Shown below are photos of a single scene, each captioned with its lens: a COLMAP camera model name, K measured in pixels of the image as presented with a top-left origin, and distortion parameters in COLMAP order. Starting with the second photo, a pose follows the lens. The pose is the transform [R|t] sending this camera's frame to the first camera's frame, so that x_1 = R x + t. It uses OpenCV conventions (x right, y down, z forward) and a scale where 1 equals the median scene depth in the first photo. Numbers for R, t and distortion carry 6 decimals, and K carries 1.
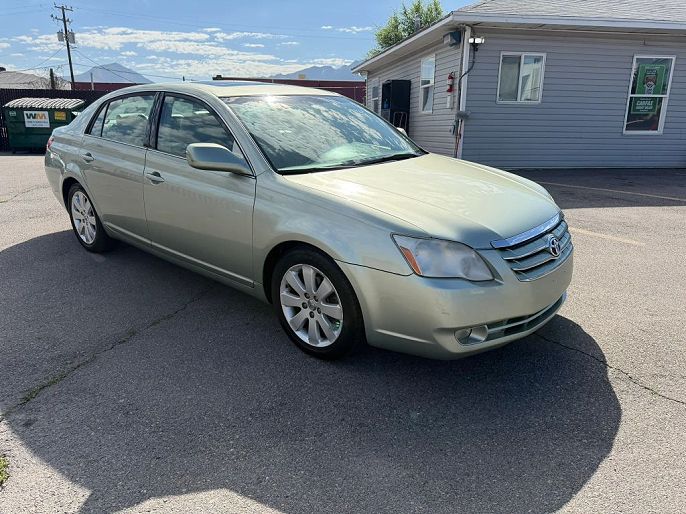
lens RADIAL K [[476.9, 0, 343.0], [0, 476.9, 257.0], [0, 0, 1]] dist [0.043935, -0.054454]
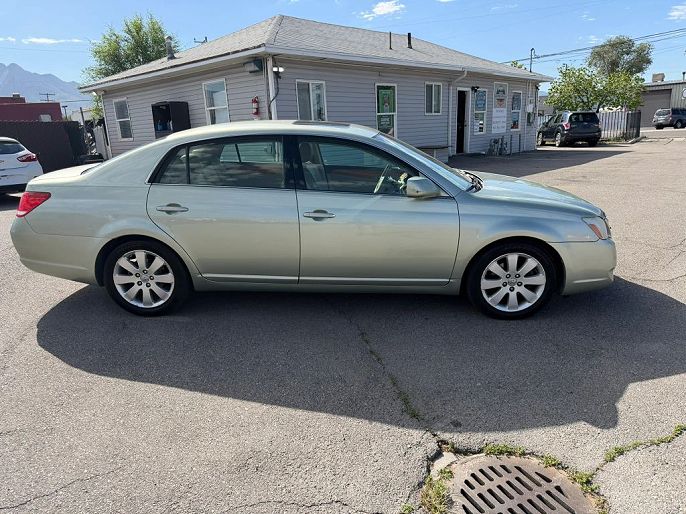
lens RADIAL K [[476.9, 0, 343.0], [0, 476.9, 257.0], [0, 0, 1]] dist [0.043935, -0.054454]
pose [[0.788001, -0.198334, 0.582854, -0.342942], [0.213893, 0.975914, 0.042909, -0.037050], [-0.577325, 0.090856, 0.811443, 0.040441]]
